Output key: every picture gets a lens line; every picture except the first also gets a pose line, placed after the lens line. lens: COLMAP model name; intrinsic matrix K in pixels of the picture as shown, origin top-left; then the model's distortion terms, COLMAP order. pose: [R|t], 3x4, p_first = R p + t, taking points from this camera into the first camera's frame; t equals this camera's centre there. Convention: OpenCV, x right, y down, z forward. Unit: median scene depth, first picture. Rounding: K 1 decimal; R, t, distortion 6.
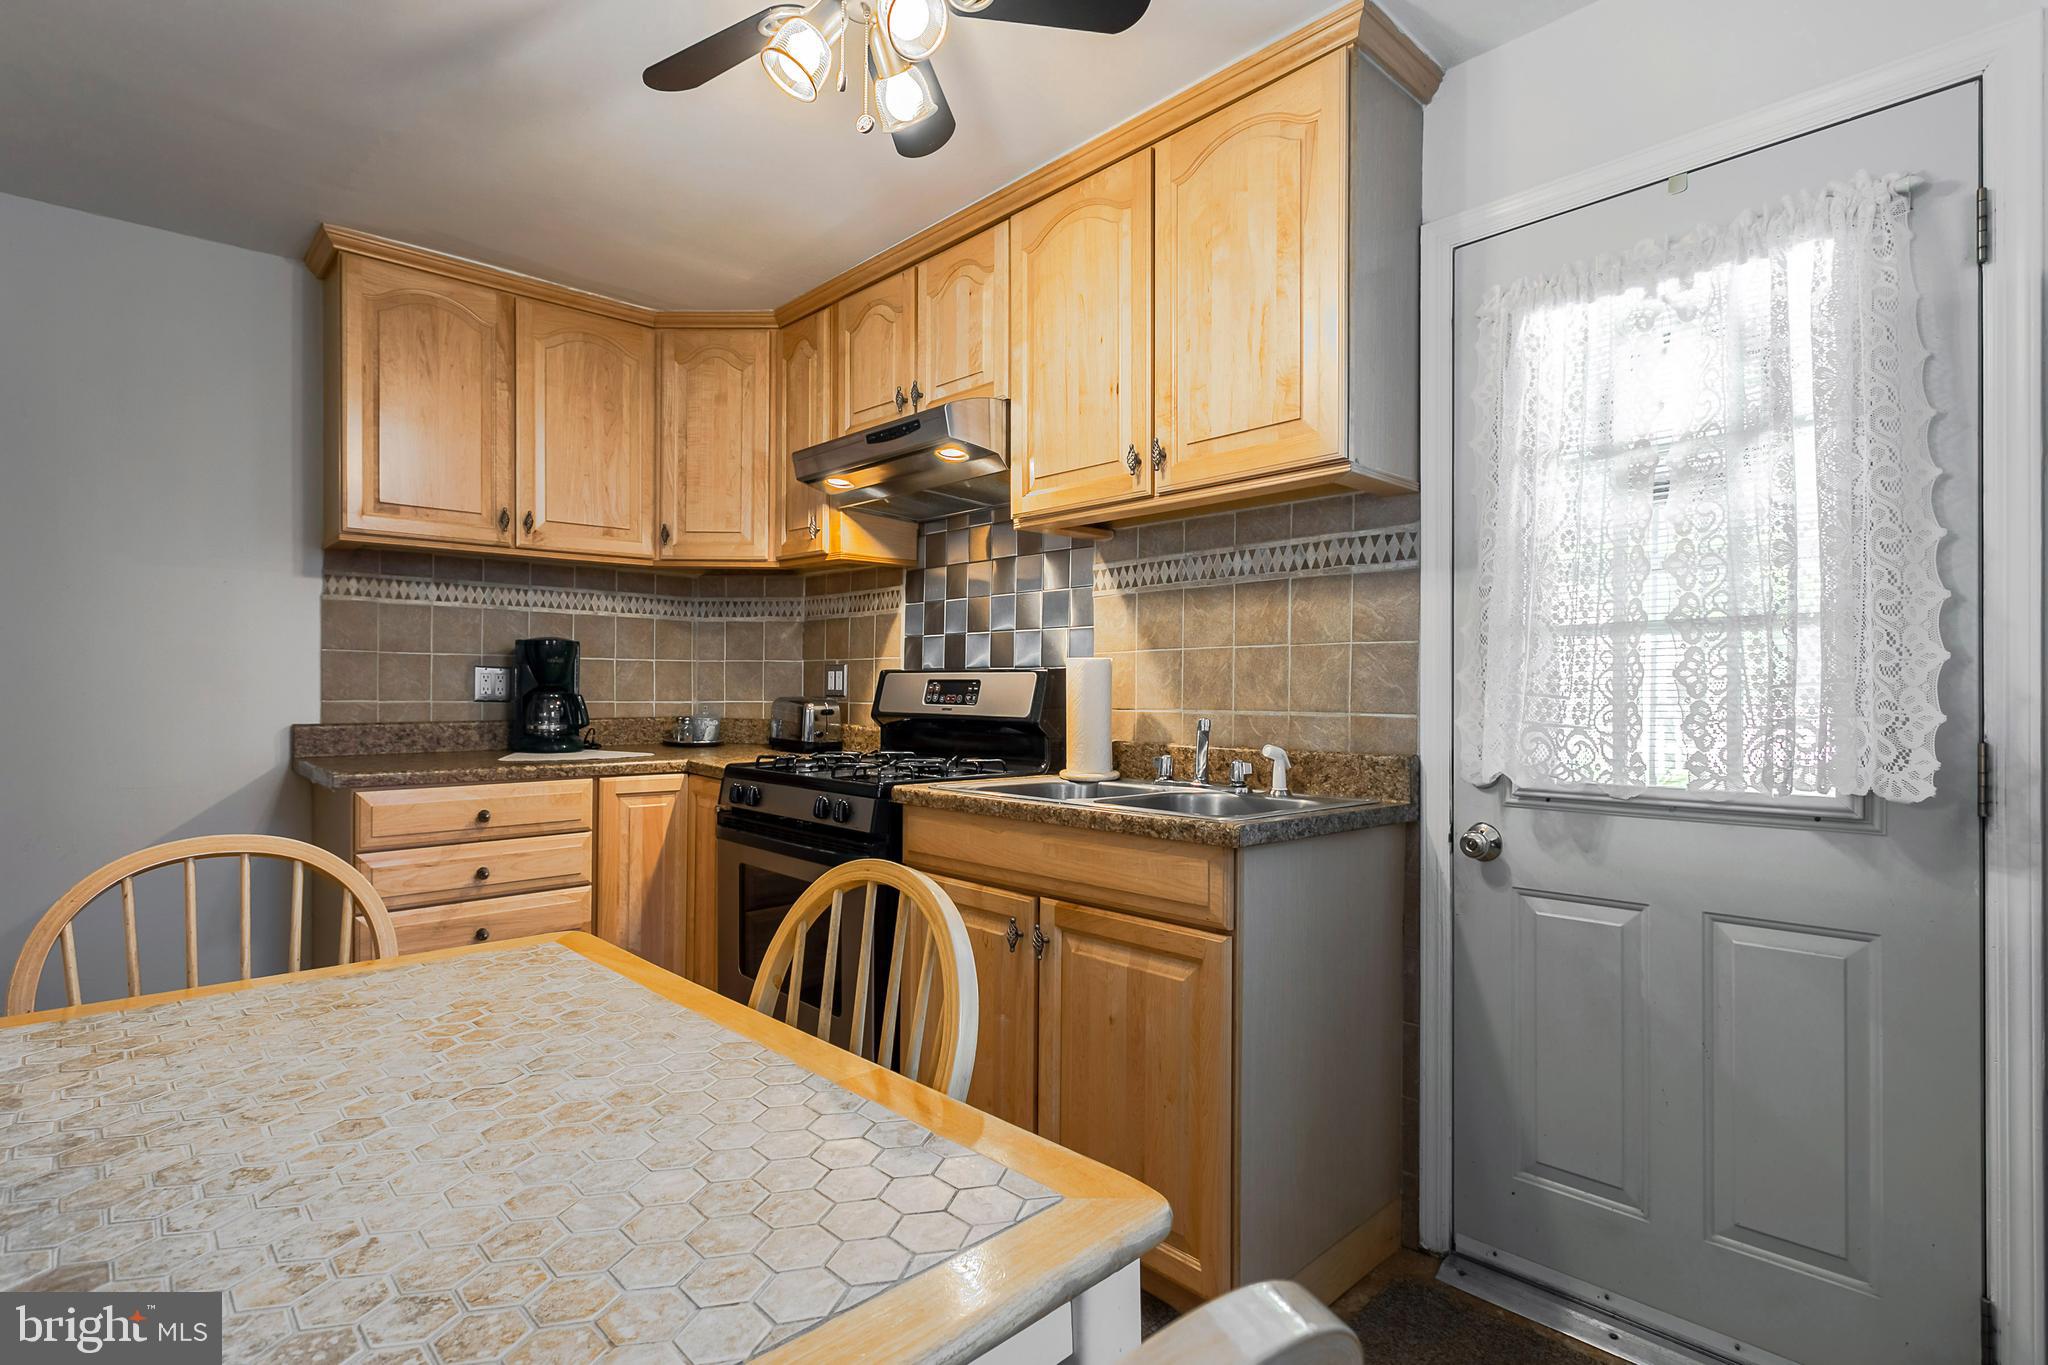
lens RADIAL K [[1030.4, 0, 1070.2], [0, 1030.4, 691.6], [0, 0, 1]] dist [0.002755, 0.001144]
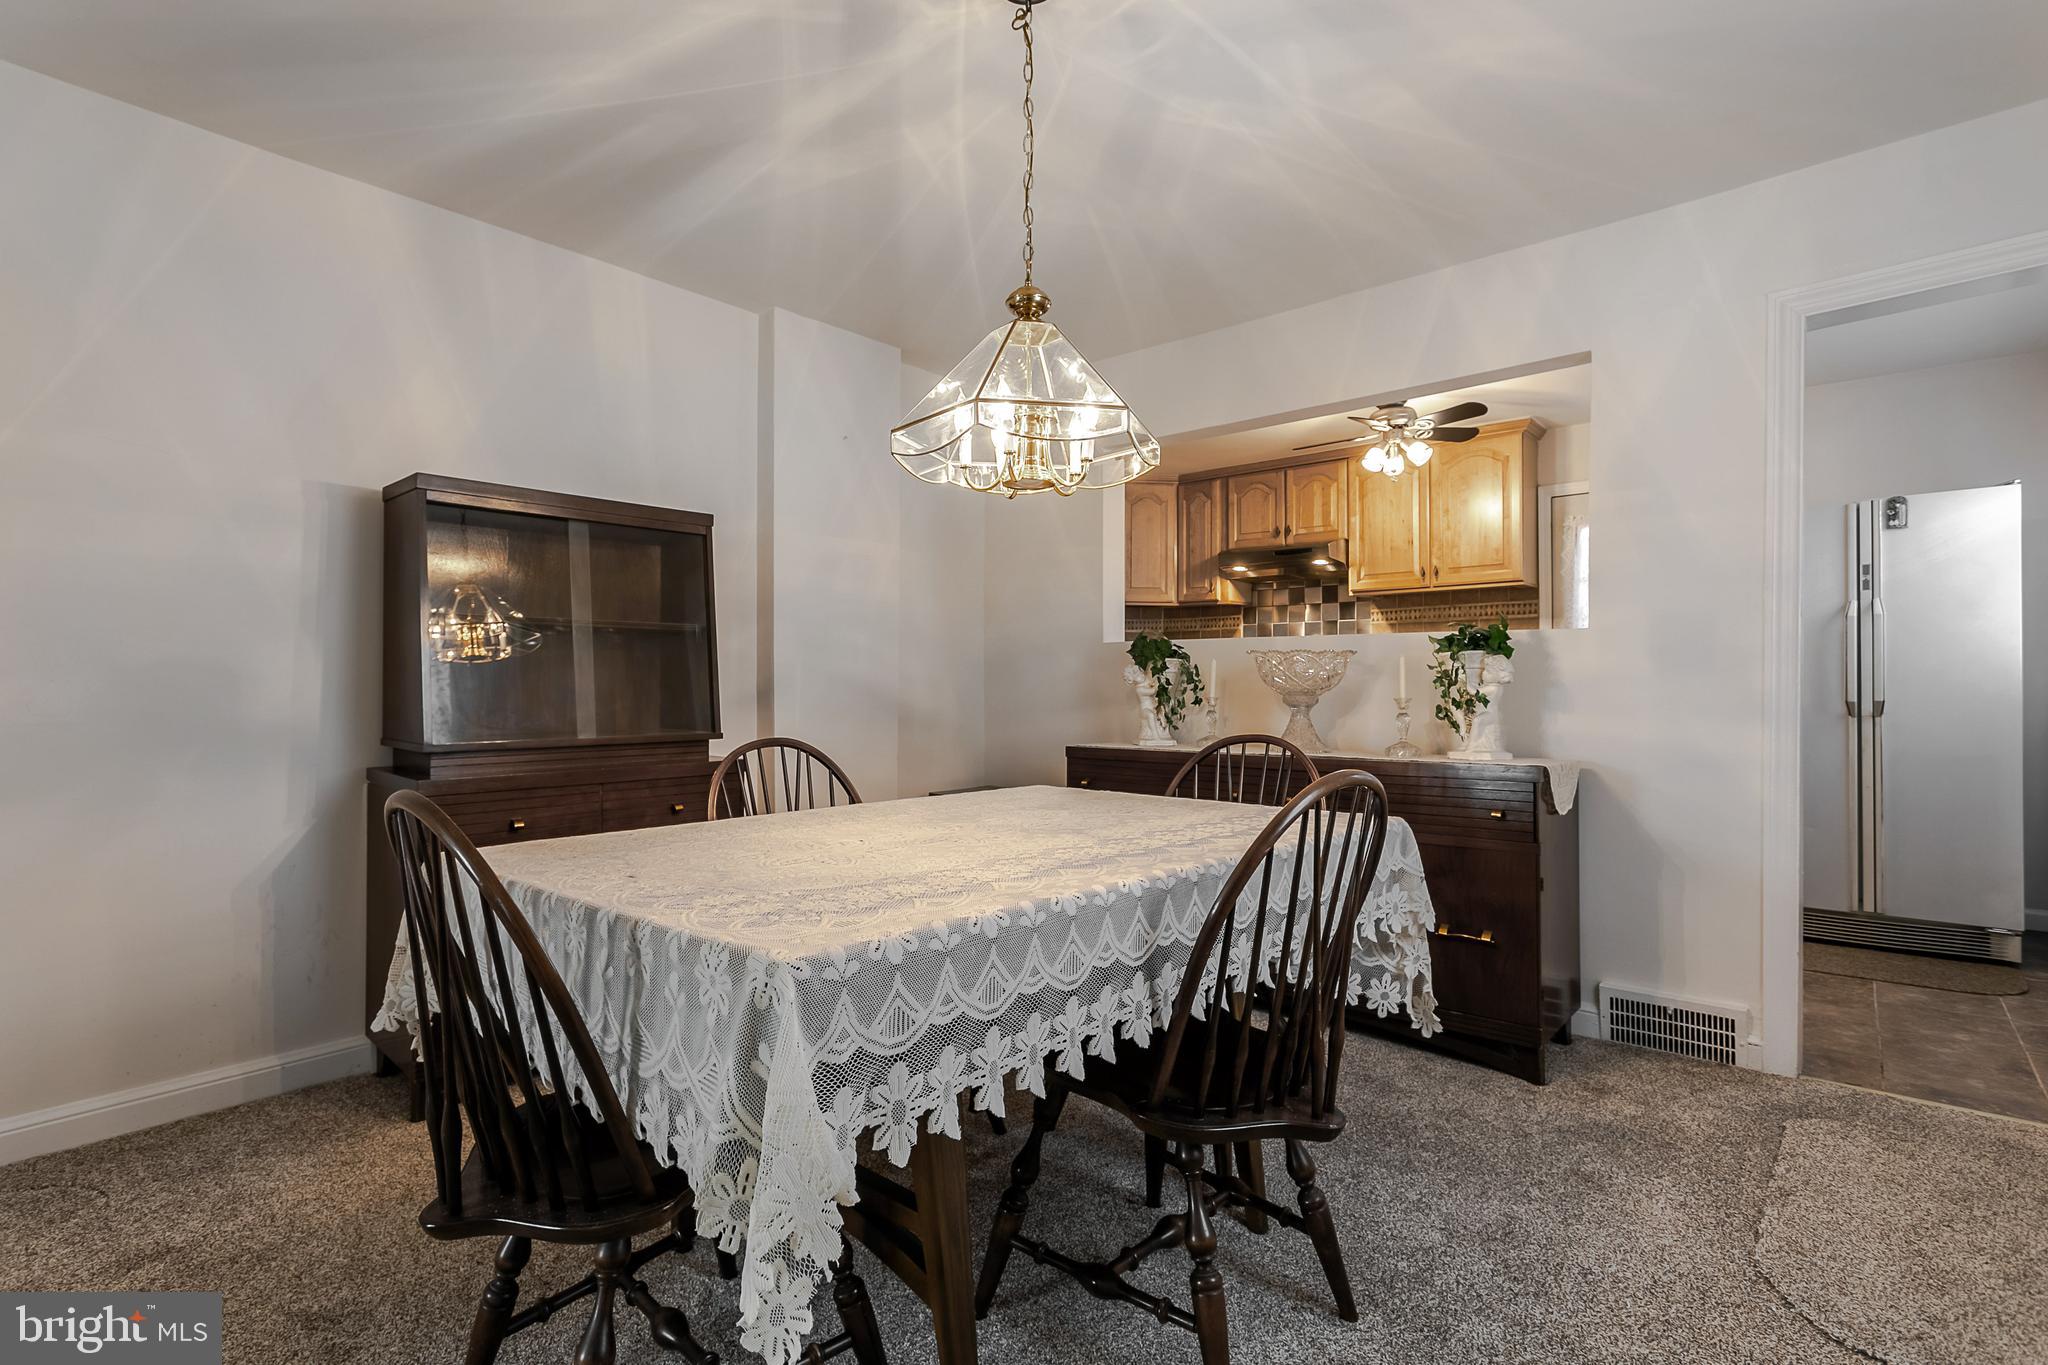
lens RADIAL K [[1031.9, 0, 1024.0], [0, 1031.9, 682.5], [0, 0, 1]] dist [-0.003502, -0.000530]
pose [[0.994450, -0.000696, 0.105206, -0.960469], [0.001139, 0.999991, -0.004158, 0.043132], [-0.105202, 0.004255, 0.994442, -1.139069]]
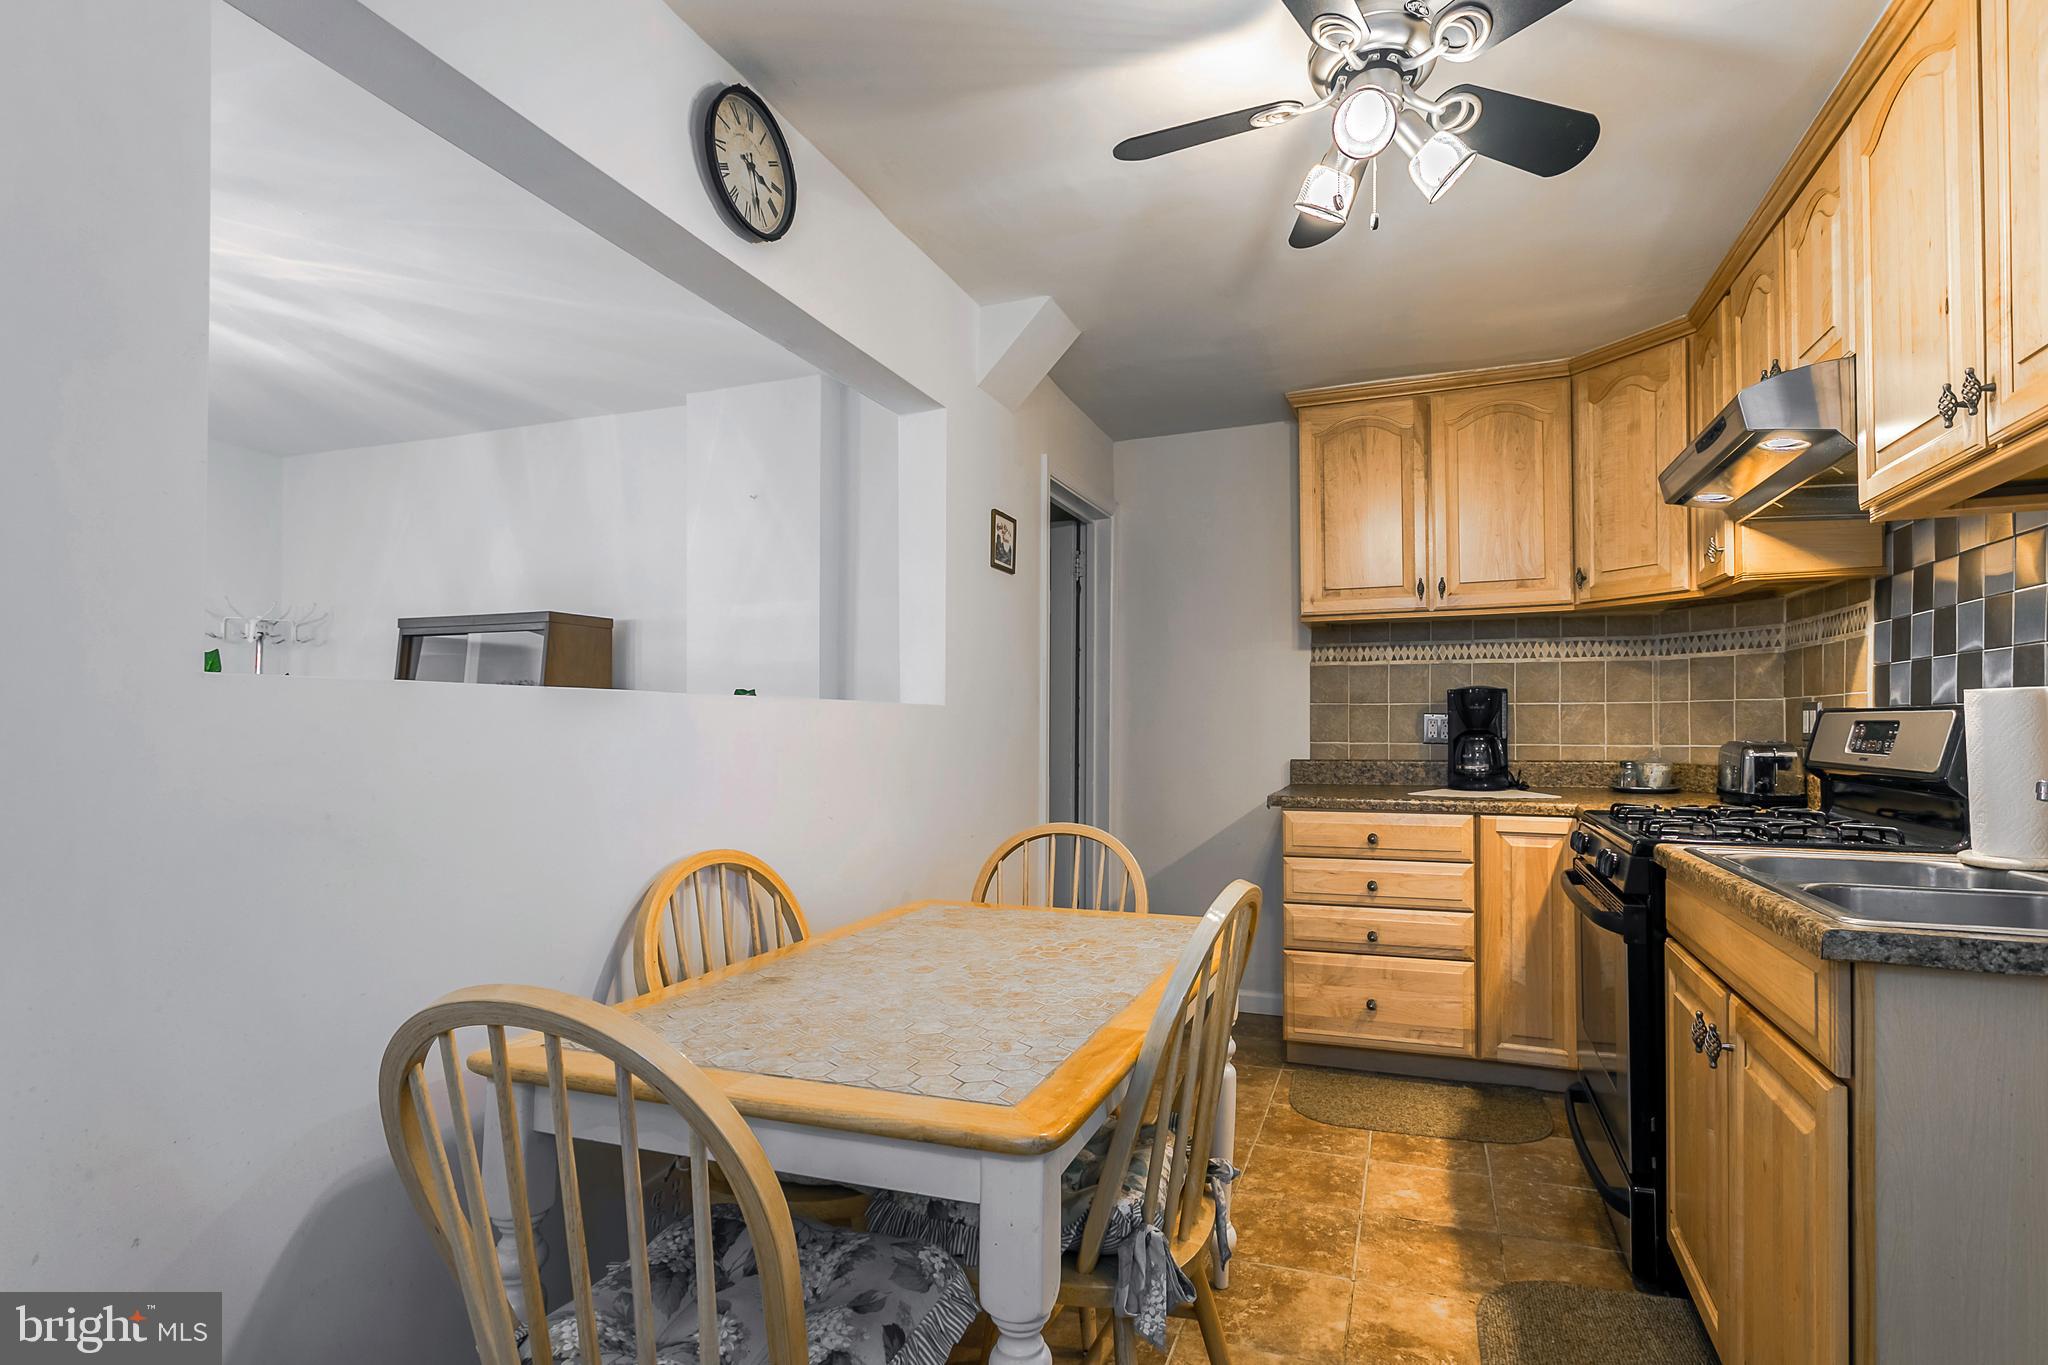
lens RADIAL K [[1036.5, 0, 1028.4], [0, 1036.5, 707.2], [0, 0, 1]] dist [0.000842, 0.000469]
pose [[0.415968, -0.022751, -0.909095, 0.349006], [0.001697, 0.999705, -0.024242, -0.004490], [0.909378, 0.008541, 0.415884, 0.115650]]
